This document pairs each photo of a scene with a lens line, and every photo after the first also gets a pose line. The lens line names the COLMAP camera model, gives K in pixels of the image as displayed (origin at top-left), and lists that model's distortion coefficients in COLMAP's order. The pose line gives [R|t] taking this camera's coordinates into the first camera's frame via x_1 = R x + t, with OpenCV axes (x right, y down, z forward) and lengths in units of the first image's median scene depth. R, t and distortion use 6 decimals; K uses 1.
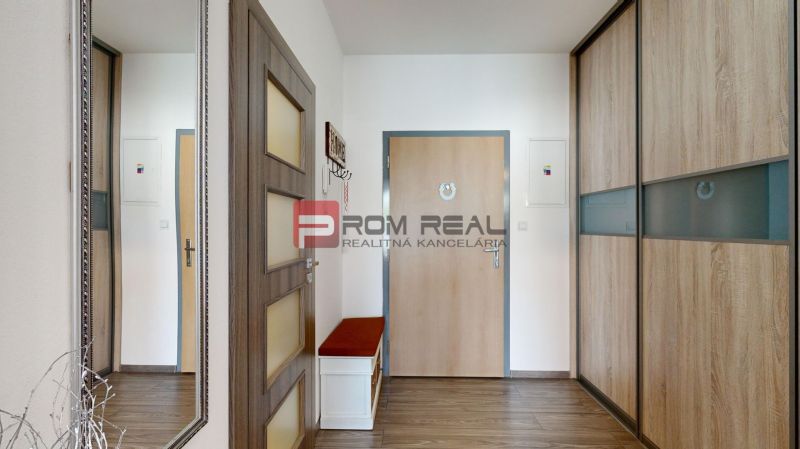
lens RADIAL K [[336.0, 0, 400.1], [0, 336.0, 224.6], [0, 0, 1]] dist [0.002328, 0.000062]
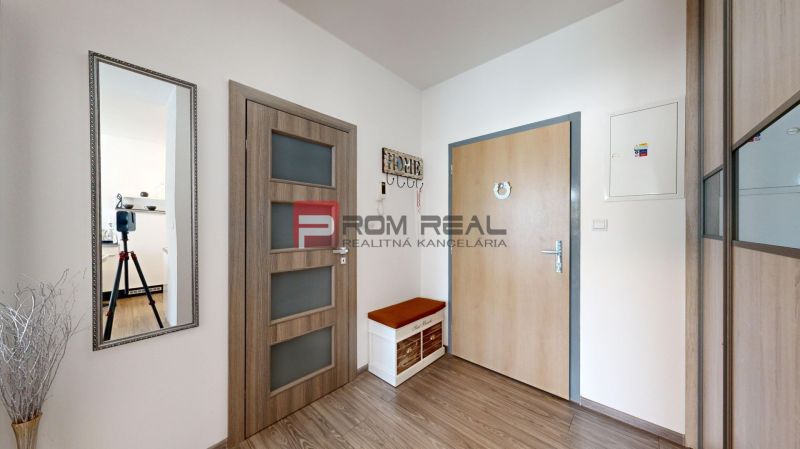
lens RADIAL K [[253.9, 0, 400.4], [0, 253.9, 226.0], [0, 0, 1]] dist [0.000617, 0.000401]
pose [[0.751455, 0.002251, -0.659780, 0.416374], [-0.002190, 0.999997, 0.000917, 0.007471], [0.659781, 0.000756, 0.751458, 0.228120]]
